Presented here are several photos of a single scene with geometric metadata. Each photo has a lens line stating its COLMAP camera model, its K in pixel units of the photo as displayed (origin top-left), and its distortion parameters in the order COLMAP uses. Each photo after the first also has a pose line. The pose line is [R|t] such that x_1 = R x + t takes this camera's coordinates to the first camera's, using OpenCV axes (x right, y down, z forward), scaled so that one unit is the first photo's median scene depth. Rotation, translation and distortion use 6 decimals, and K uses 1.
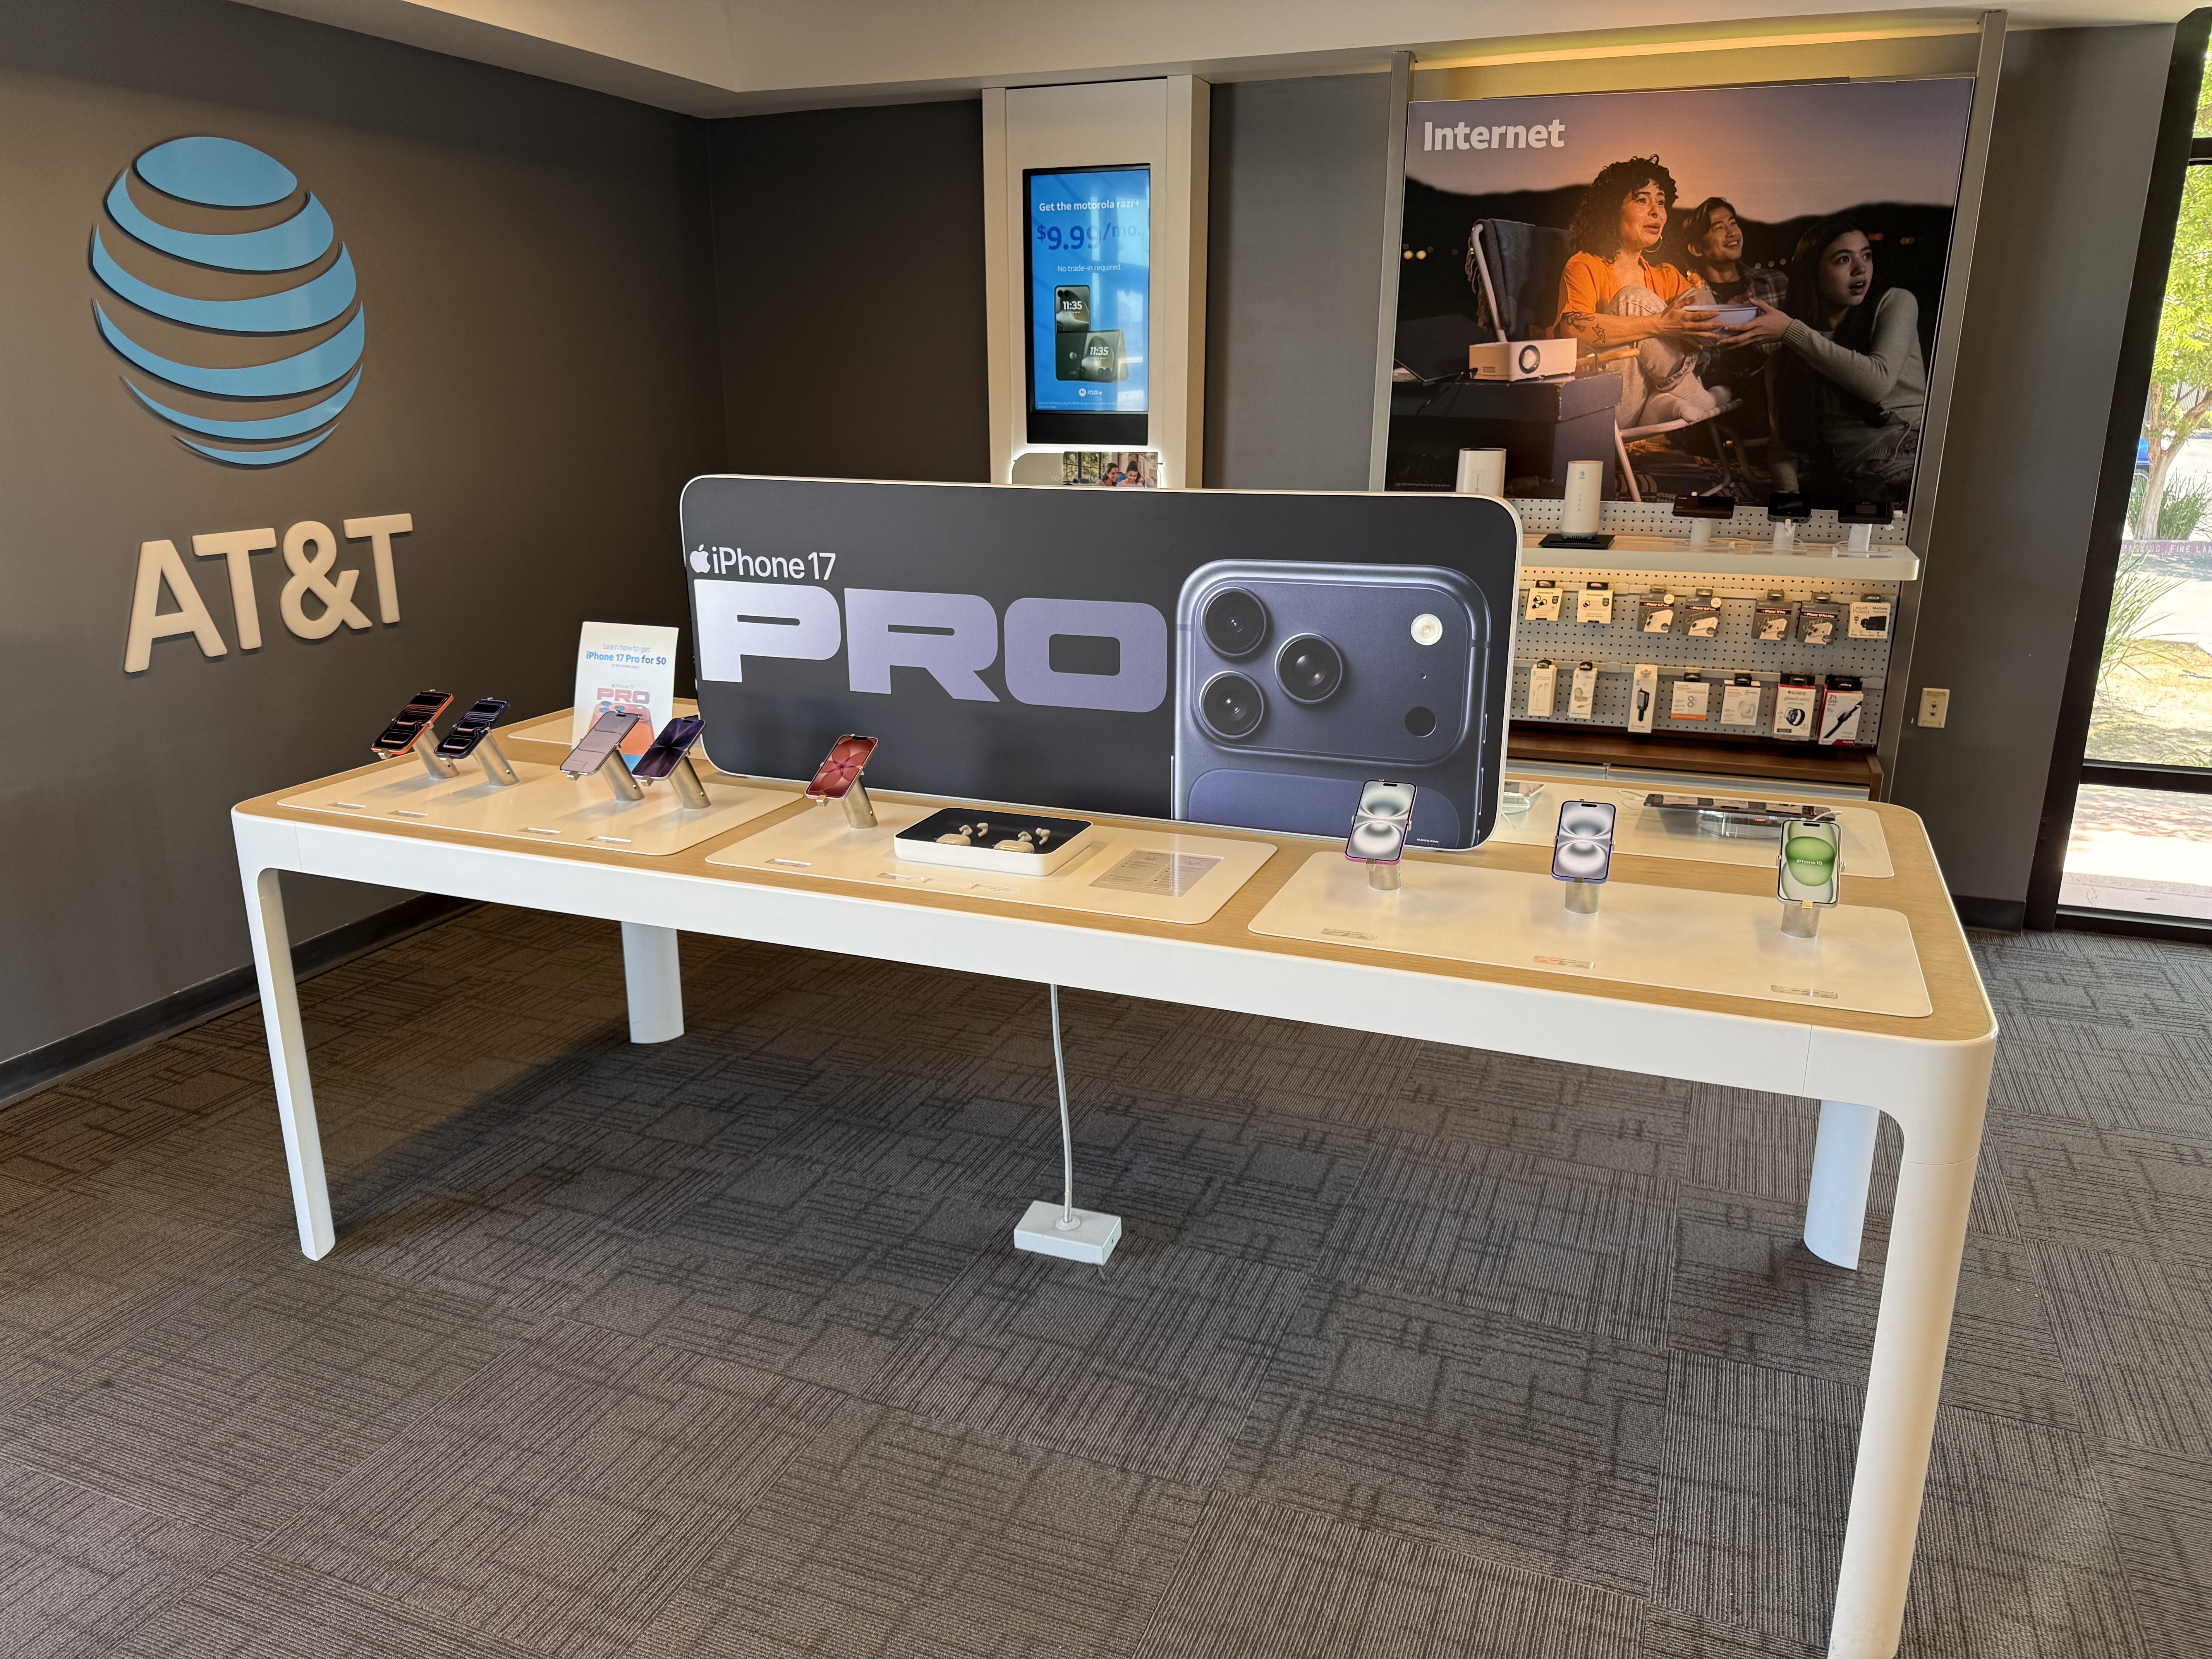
lens RADIAL K [[1564.6, 0, 1104.4], [0, 1564.6, 826.0], [0, 0, 1]] dist [-0.029789, 0.001193]
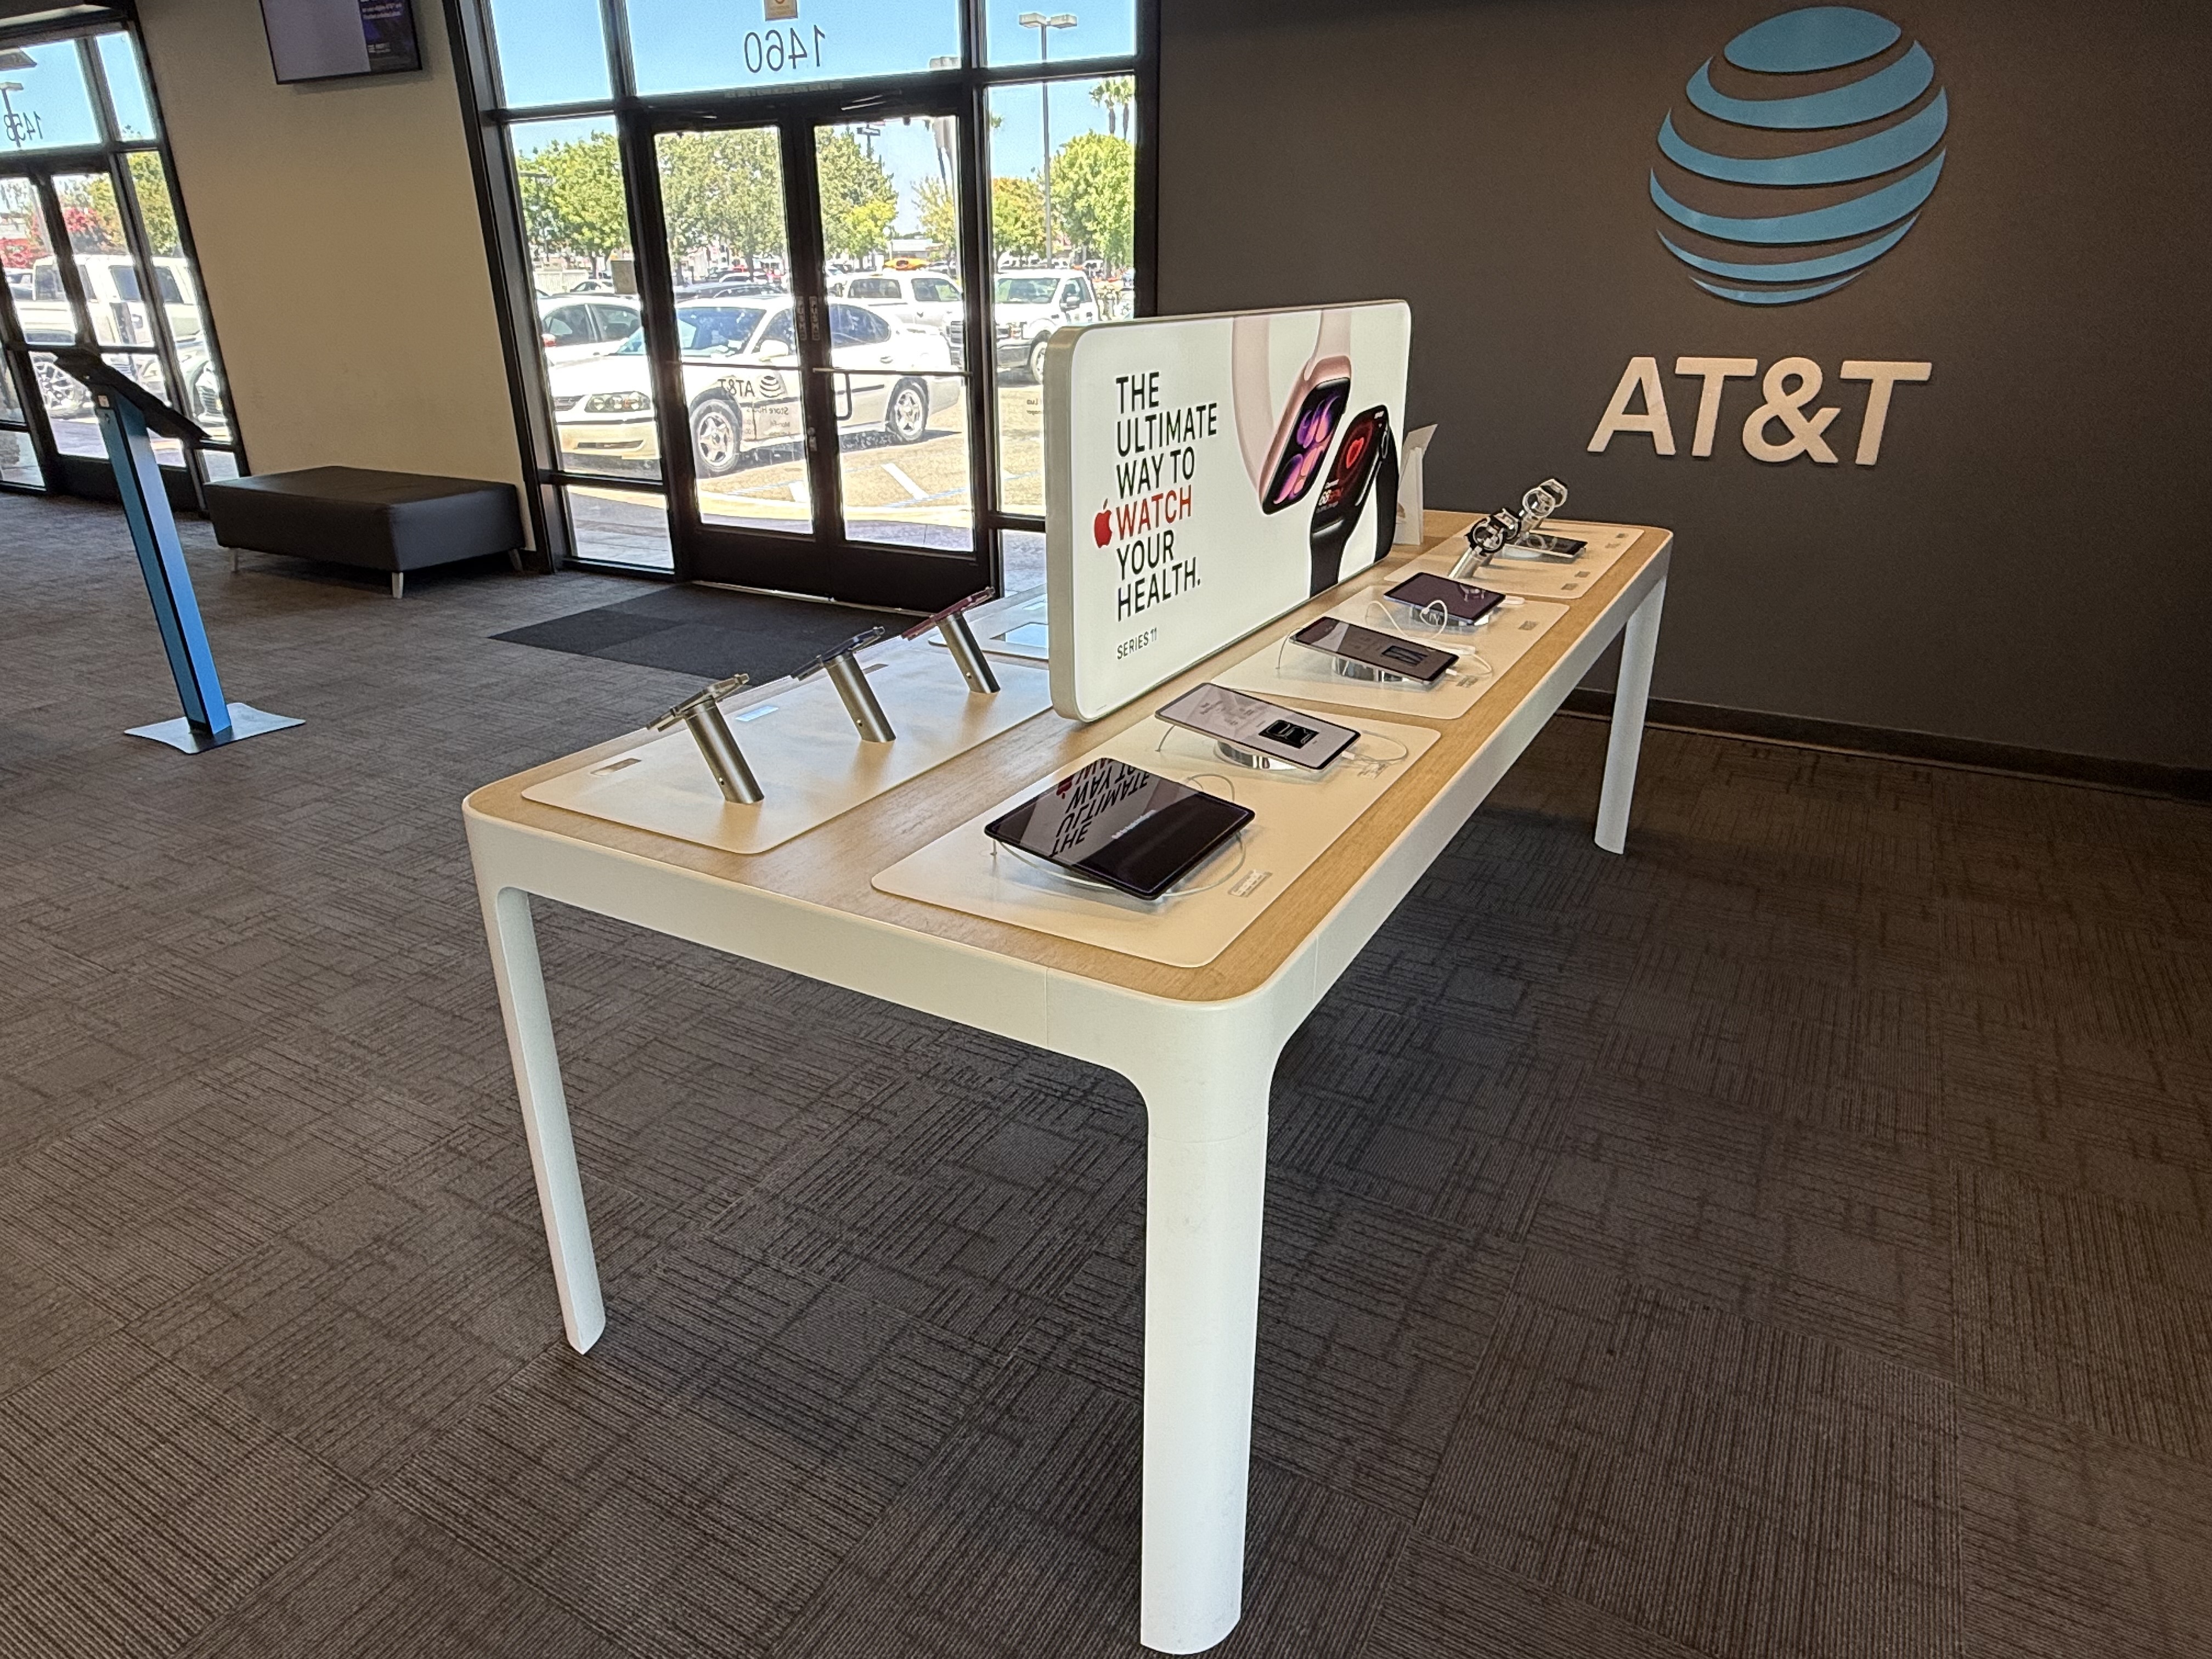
lens RADIAL K [[1356.7, 0, 1109.4], [0, 1356.7, 824.9], [0, 0, 1]] dist [0.006648, 0.001759]
pose [[-0.134253, 0.388390, -0.911663, 0.610776], [-0.260578, 0.873778, 0.410623, -0.174680], [0.956073, 0.292687, -0.016101, 0.626443]]
